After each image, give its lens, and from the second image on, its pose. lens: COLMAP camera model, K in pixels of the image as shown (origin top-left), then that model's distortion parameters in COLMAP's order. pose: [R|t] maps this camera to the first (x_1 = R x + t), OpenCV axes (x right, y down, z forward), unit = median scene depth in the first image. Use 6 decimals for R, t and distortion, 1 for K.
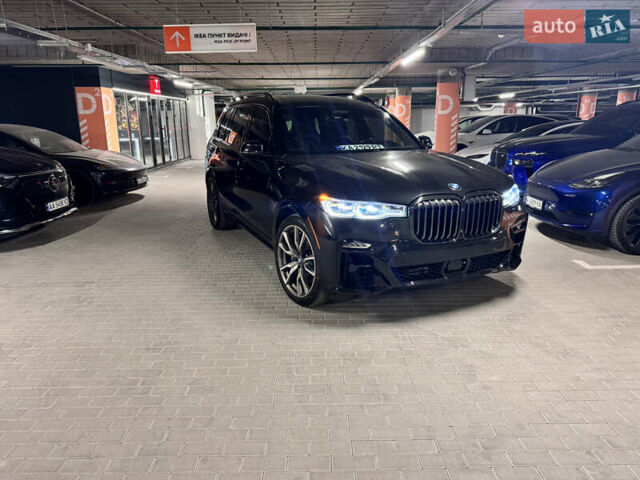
lens RADIAL K [[472.1, 0, 320.0], [0, 472.1, 240.0], [0, 0, 1]] dist [0.022365, -0.004389]
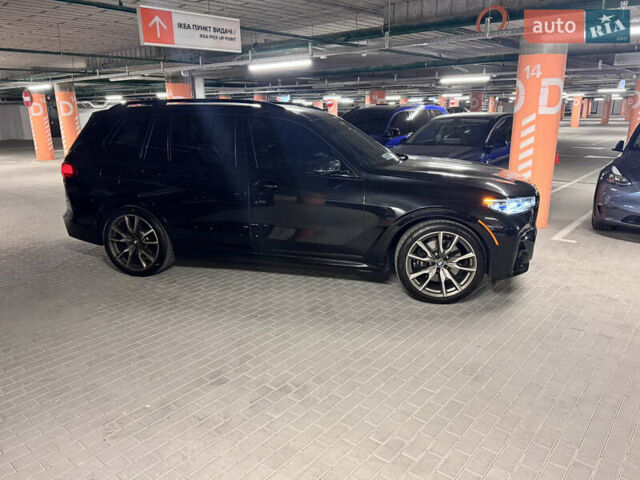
lens RADIAL K [[472.1, 0, 320.0], [0, 472.1, 240.0], [0, 0, 1]] dist [0.022365, -0.004389]
pose [[0.658049, -0.201801, 0.725429, -0.349583], [0.194685, 0.976257, 0.094974, -0.057598], [-0.727371, 0.078732, 0.681713, 0.161922]]
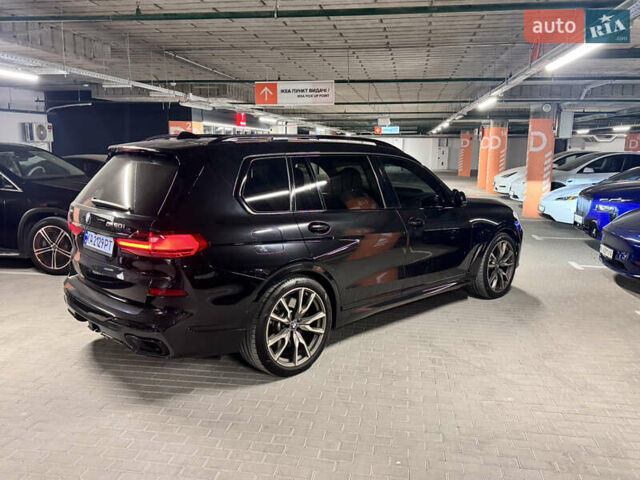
lens RADIAL K [[533.9, 0, 325.3], [0, 533.9, 234.6], [0, 0, 1]] dist [0.053045, -0.010182]
pose [[0.986683, 0.044466, -0.156460, 0.028082], [-0.057112, 0.995372, -0.077283, 0.003881], [0.152299, 0.085190, 0.984656, -0.107983]]
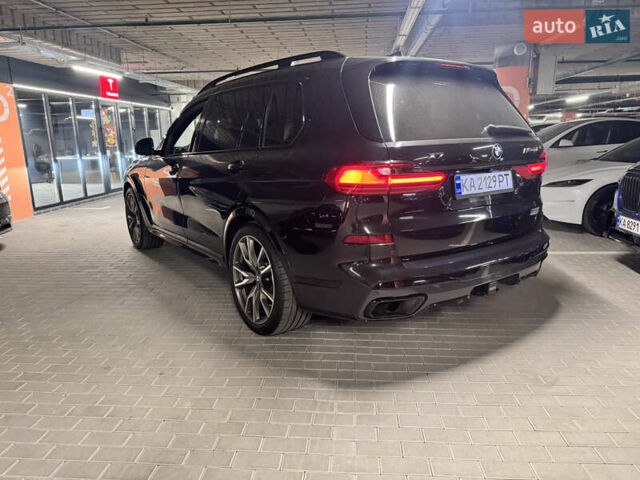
lens RADIAL K [[446.7, 0, 320.0], [0, 446.7, 240.0], [0, 0, 1]] dist [0.070095, -0.082385]
pose [[0.996073, 0.010562, -0.087899, 0.073202], [-0.012968, 0.999555, -0.026848, -0.083859], [0.087576, 0.027883, 0.995768, 0.404224]]
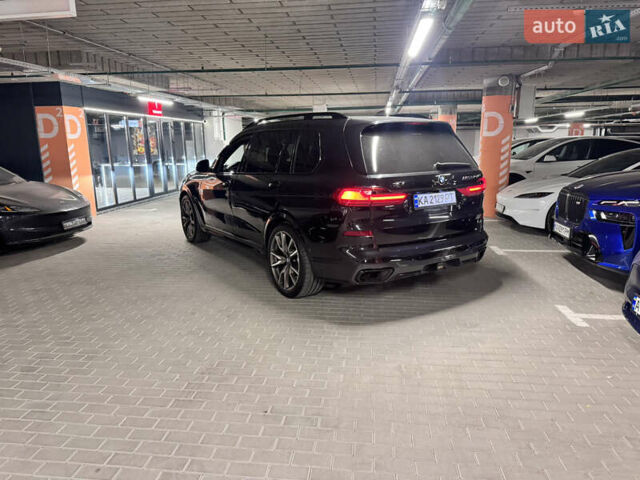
lens RADIAL K [[446.7, 0, 320.0], [0, 446.7, 240.0], [0, 0, 1]] dist [0.070095, -0.082385]
pose [[0.991871, 0.025524, -0.124659, 0.091125], [-0.029832, 0.999016, -0.032813, -0.072967], [0.123699, 0.036265, 0.991657, 0.271328]]
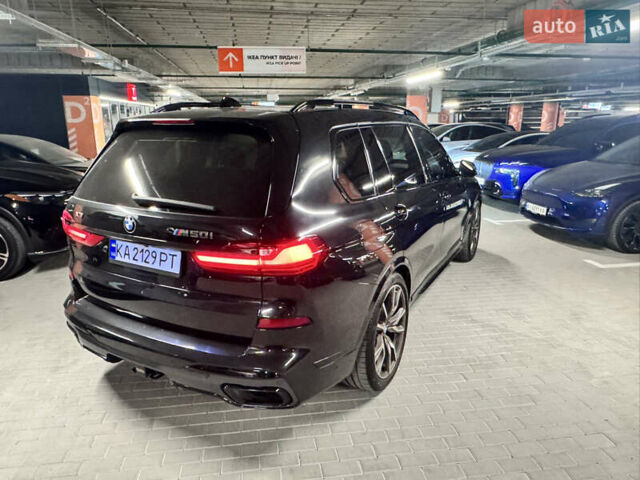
lens RADIAL K [[445.9, 0, 315.8], [0, 445.9, 236.9], [0, 0, 1]] dist [0.000652, 0.001551]
pose [[0.990775, -0.027227, 0.132754, -0.121728], [0.026530, 0.999623, 0.007016, -0.018029], [-0.132895, -0.003429, 0.991124, 0.003092]]
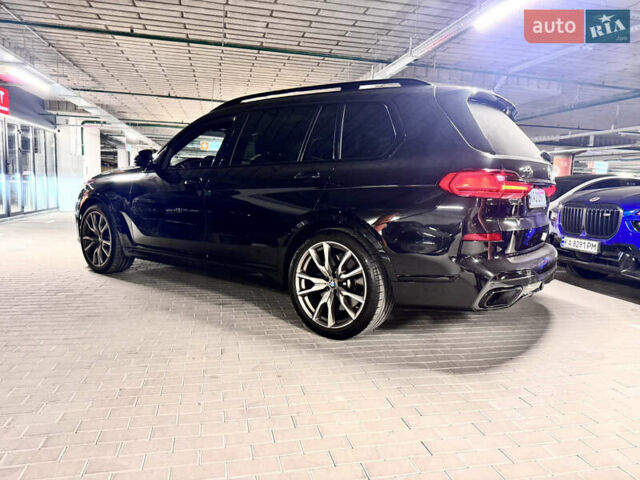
lens RADIAL K [[446.7, 0, 320.0], [0, 446.7, 240.0], [0, 0, 1]] dist [0.070095, -0.082385]
pose [[0.974442, 0.018737, 0.223856, -0.061132], [0.009774, 0.992035, -0.125583, -0.059151], [-0.224426, 0.124561, 0.966498, 0.400739]]
